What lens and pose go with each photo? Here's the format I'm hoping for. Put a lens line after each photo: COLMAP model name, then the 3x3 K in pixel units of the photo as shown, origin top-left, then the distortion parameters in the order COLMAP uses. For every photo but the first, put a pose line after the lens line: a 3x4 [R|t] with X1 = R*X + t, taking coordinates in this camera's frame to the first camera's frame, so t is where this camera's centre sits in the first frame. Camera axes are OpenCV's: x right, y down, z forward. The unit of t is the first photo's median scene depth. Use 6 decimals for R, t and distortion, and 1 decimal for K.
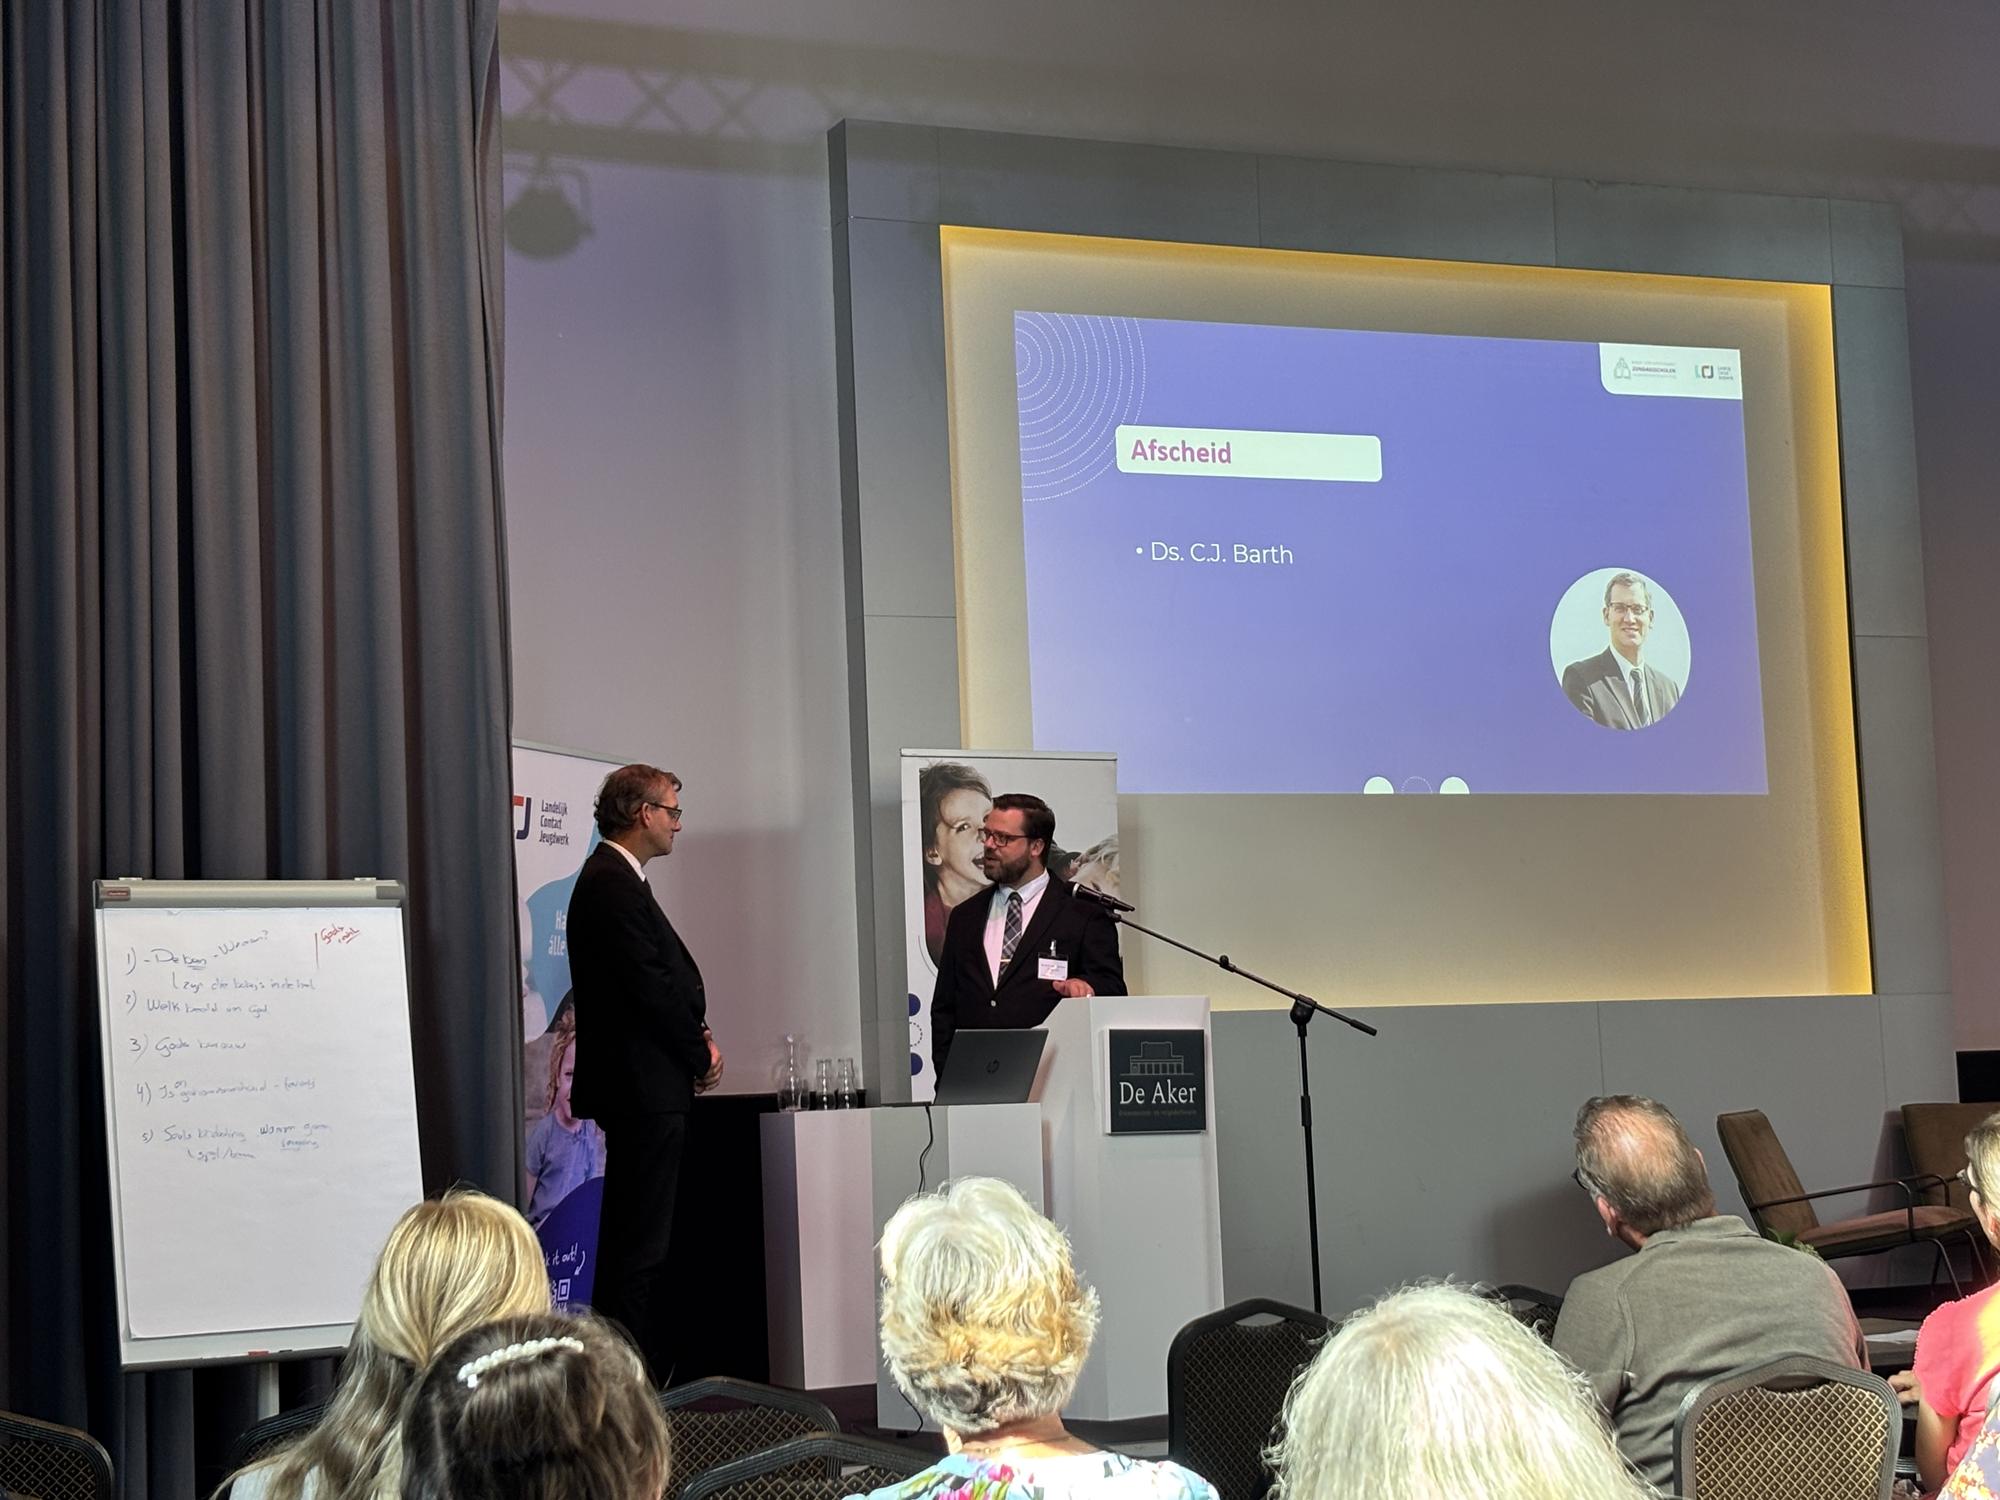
lens RADIAL K [[3507.5, 0, 1046.9], [0, 3507.5, 721.9], [0, 0, 1]] dist [0.143016, 0.000000]
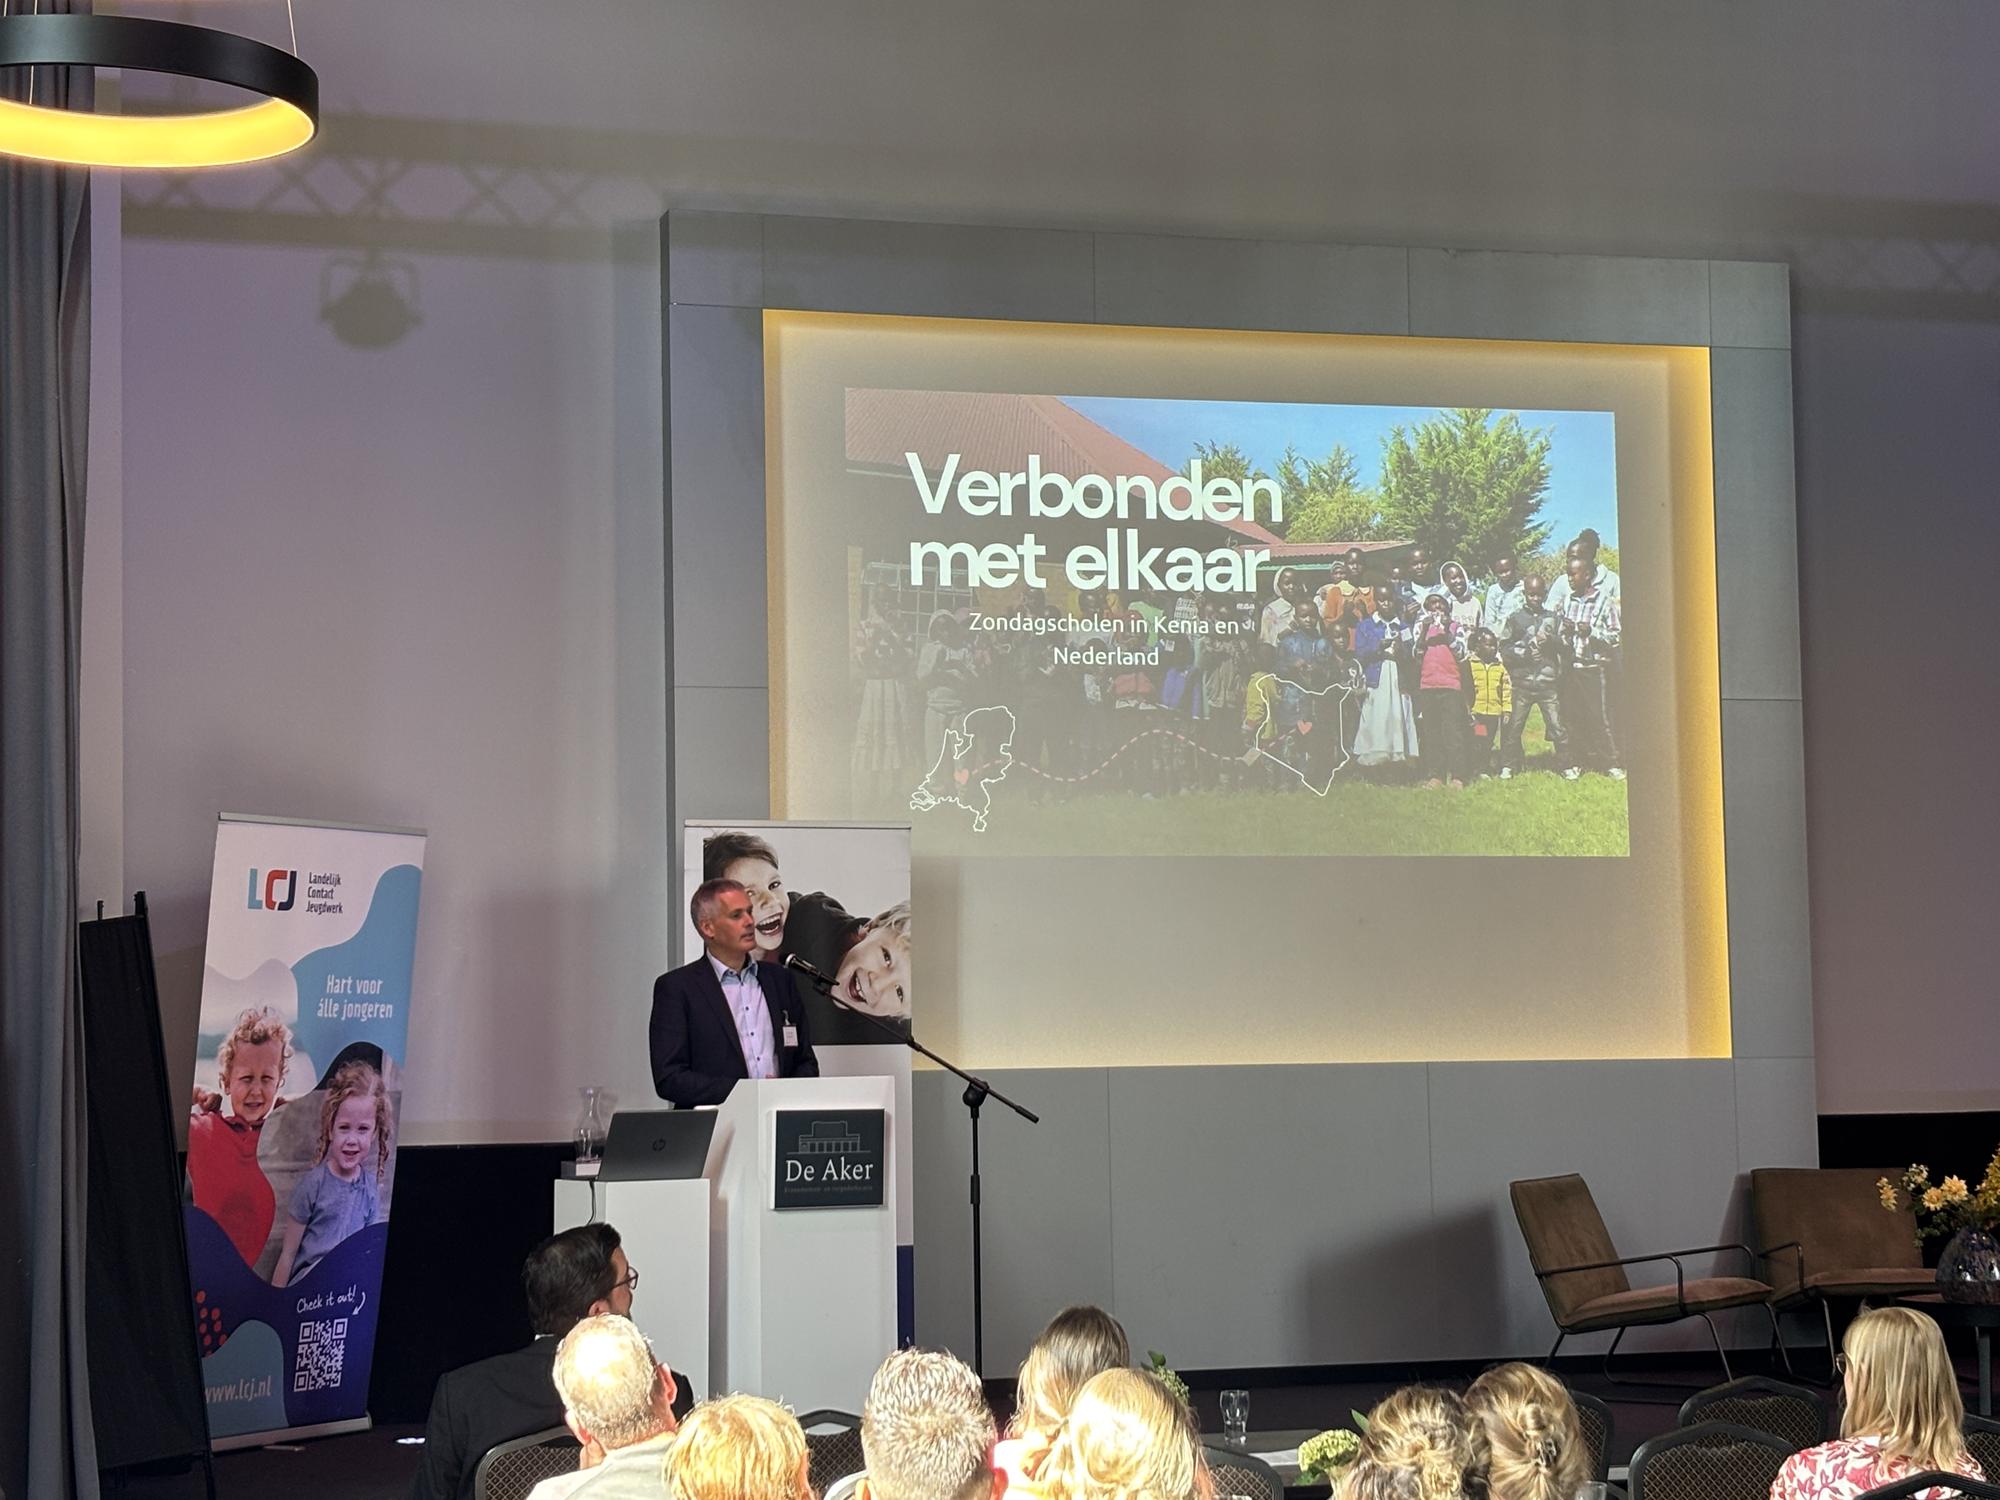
lens RADIAL K [[3598.0, 0, 1014.5], [0, 3598.0, 724.6], [0, 0, 1]] dist [0.152610, 0.000000]
pose [[0.990227, 0.011895, -0.138958, 0.198930], [-0.008643, 0.999675, 0.023985, -0.045944], [0.139198, -0.022549, 0.990008, -0.050503]]
